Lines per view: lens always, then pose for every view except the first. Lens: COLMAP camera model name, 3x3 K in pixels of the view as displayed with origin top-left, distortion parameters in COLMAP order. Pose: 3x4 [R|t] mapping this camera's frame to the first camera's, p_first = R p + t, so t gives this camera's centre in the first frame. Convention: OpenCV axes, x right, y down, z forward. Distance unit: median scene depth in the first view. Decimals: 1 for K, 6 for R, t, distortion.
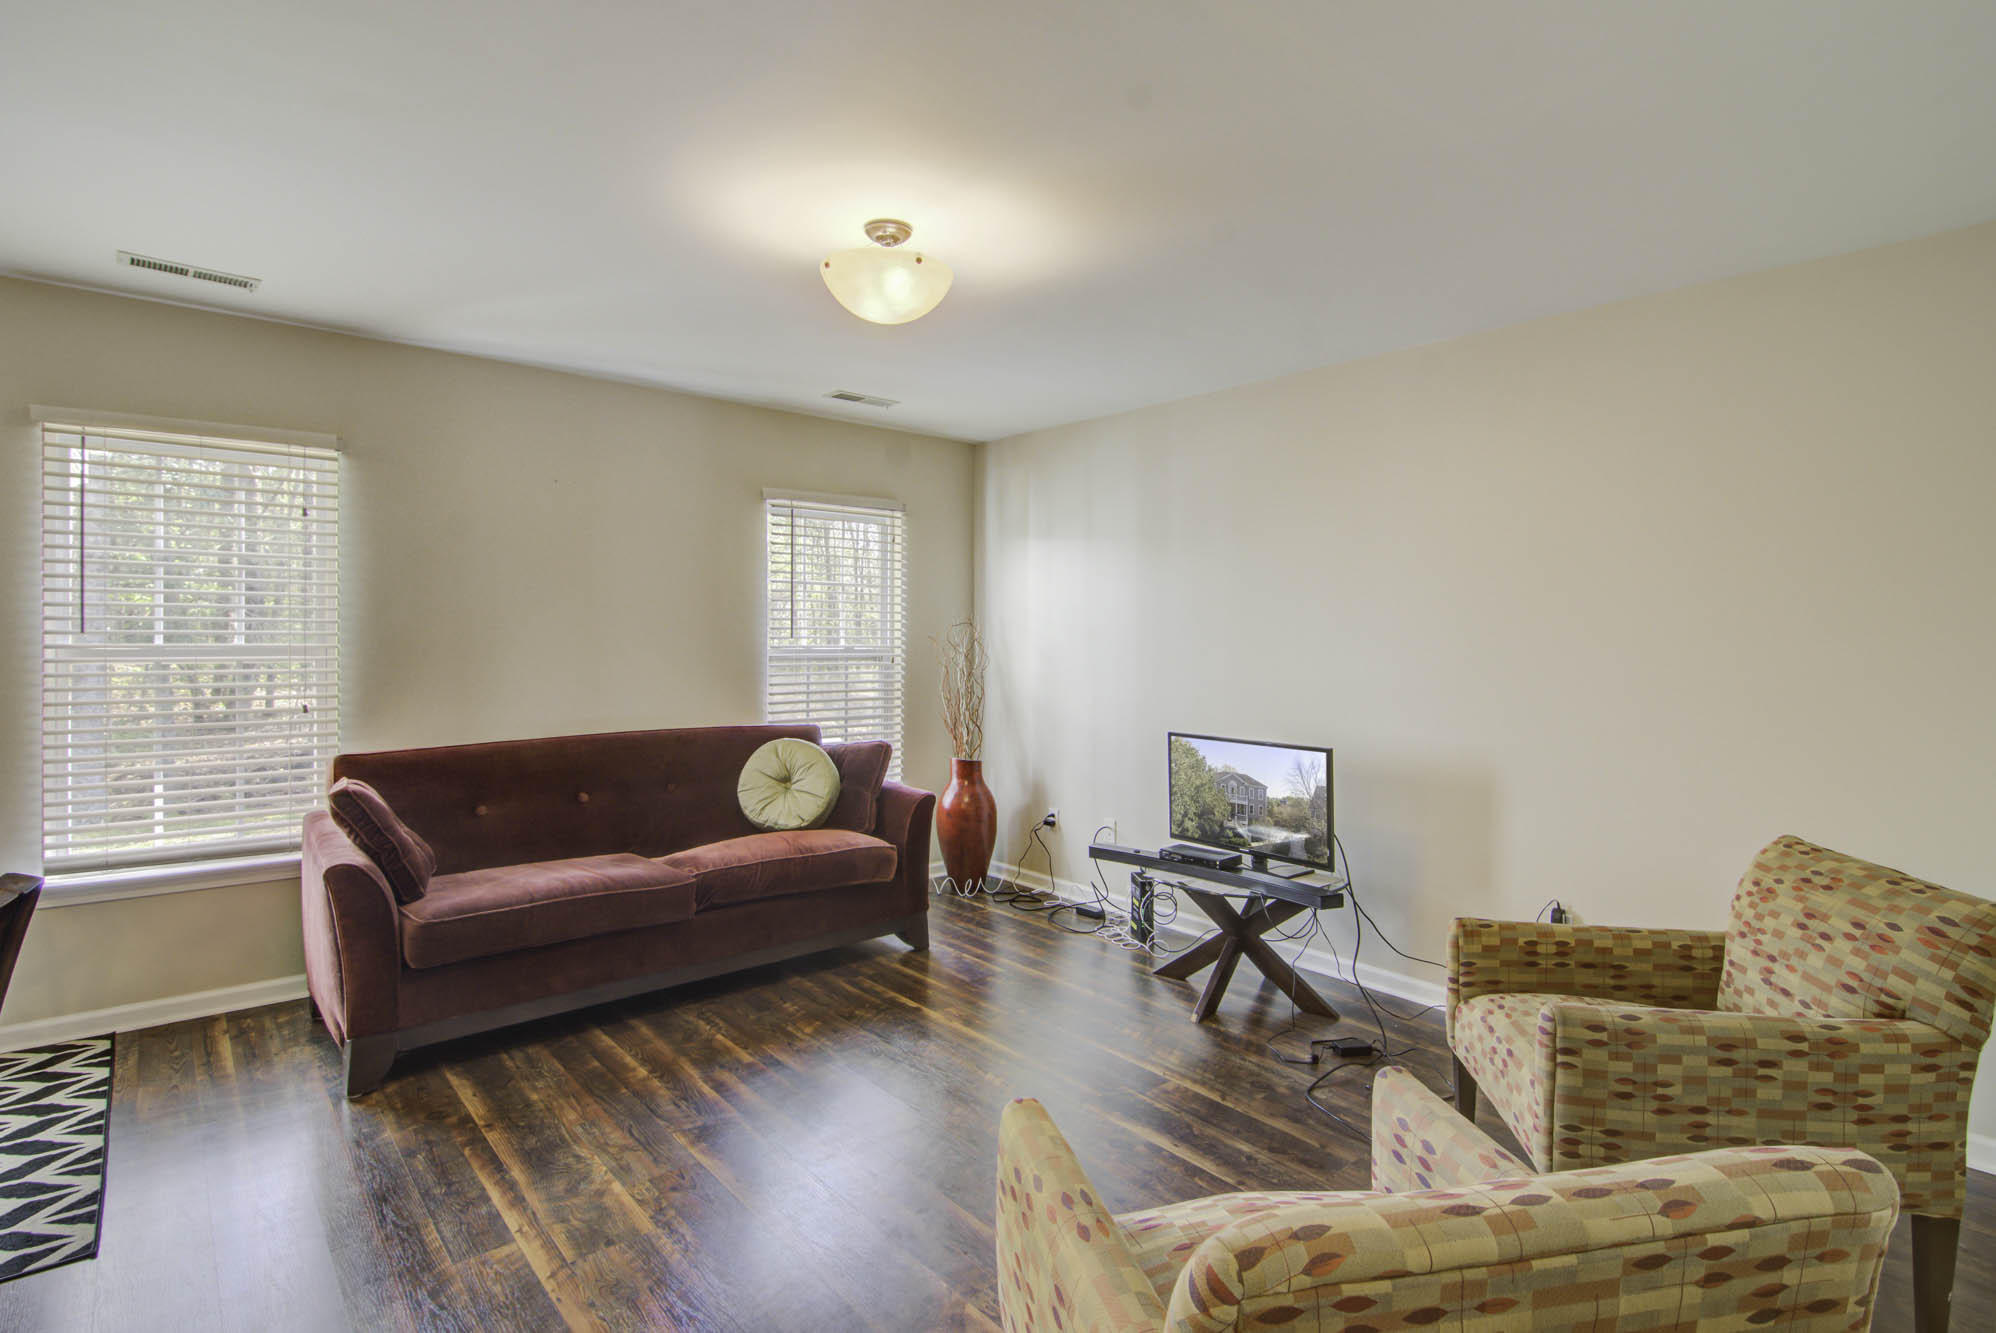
lens RADIAL K [[972.1, 0, 998.0], [0, 972.1, 666.5], [0, 0, 1]] dist [0.016353, -0.018067]
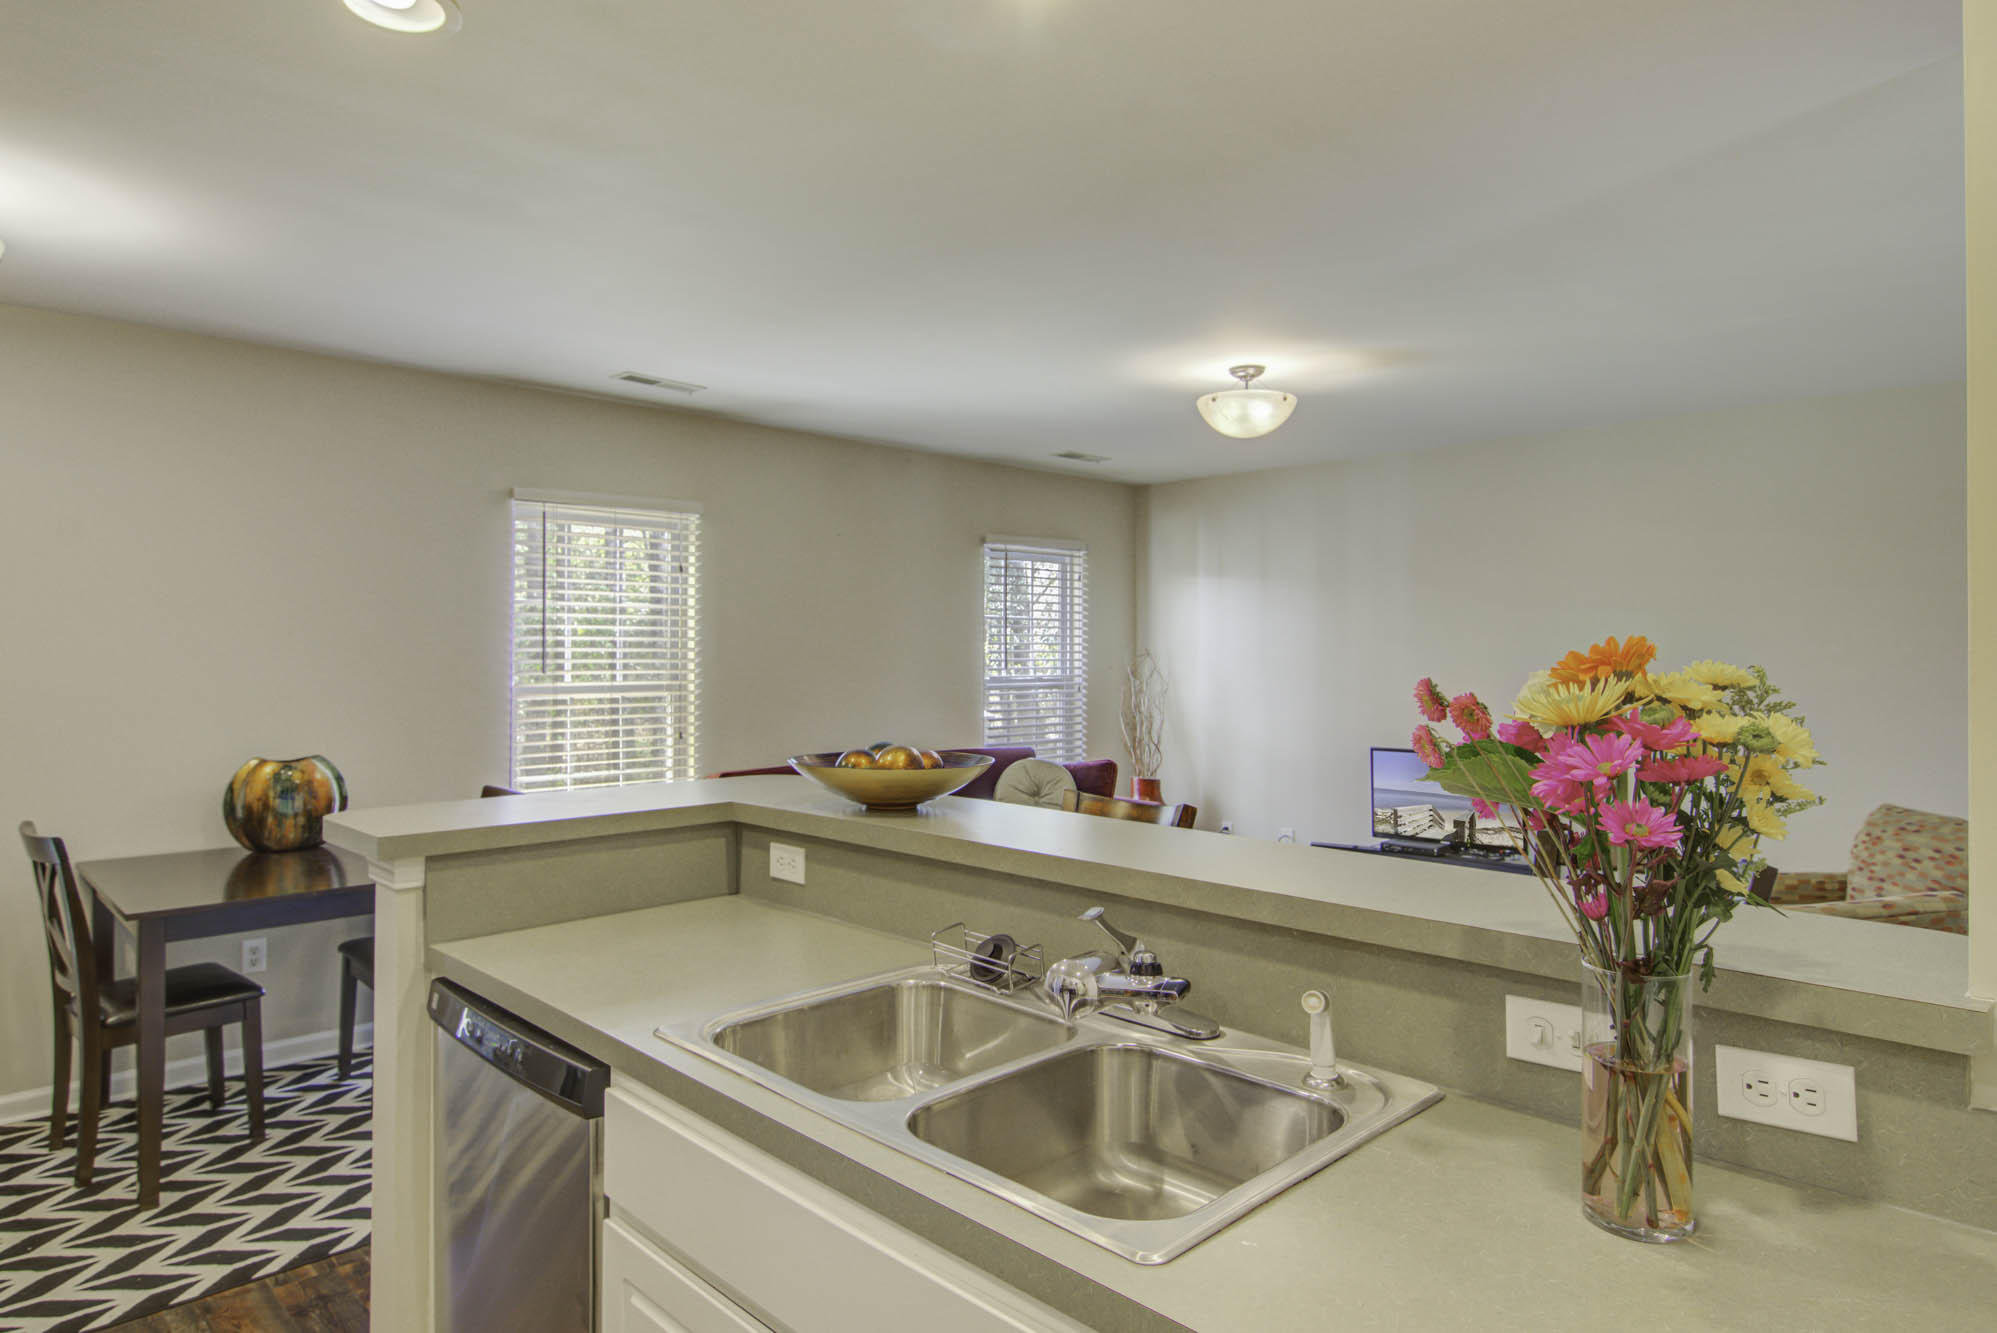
lens RADIAL K [[1212.5, 0, 932.2], [0, 1212.5, 683.6], [0, 0, 1]] dist [-0.018349, -0.001073]
pose [[0.998828, -0.008115, 0.047707, -0.562591], [0.008533, 0.999927, -0.008582, -0.002215], [-0.047634, 0.008979, 0.998825, -0.580918]]
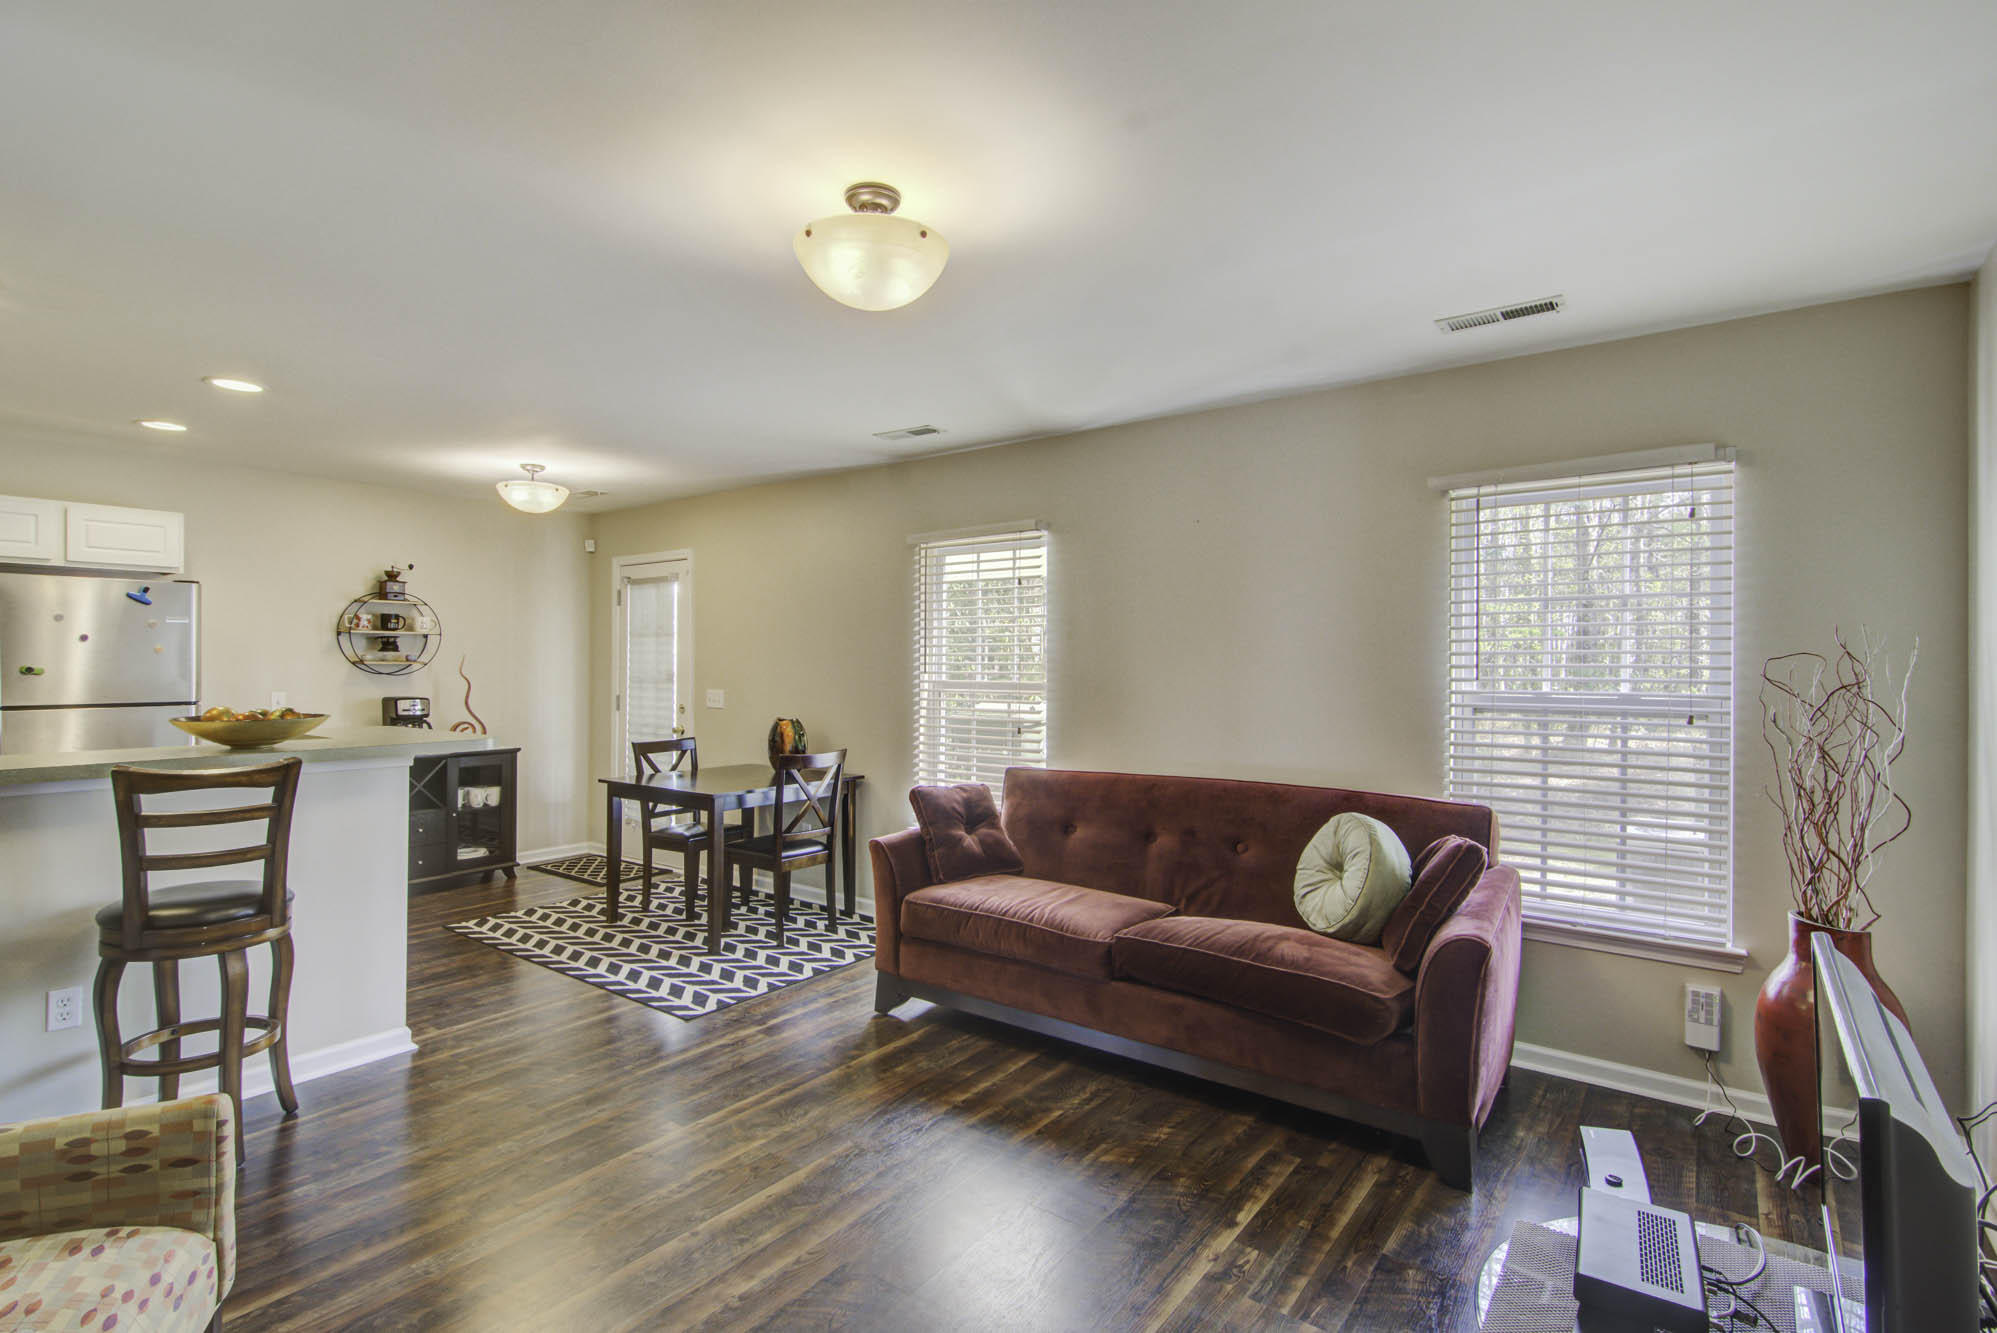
lens RADIAL K [[972.6, 0, 998.5], [0, 972.6, 666.5], [0, 0, 1]] dist [0.016353, -0.018067]
pose [[0.199086, 0.005097, -0.979969, 0.651306], [-0.025033, 0.999687, 0.000114, -0.047039], [0.979662, 0.024509, 0.199151, 0.799042]]
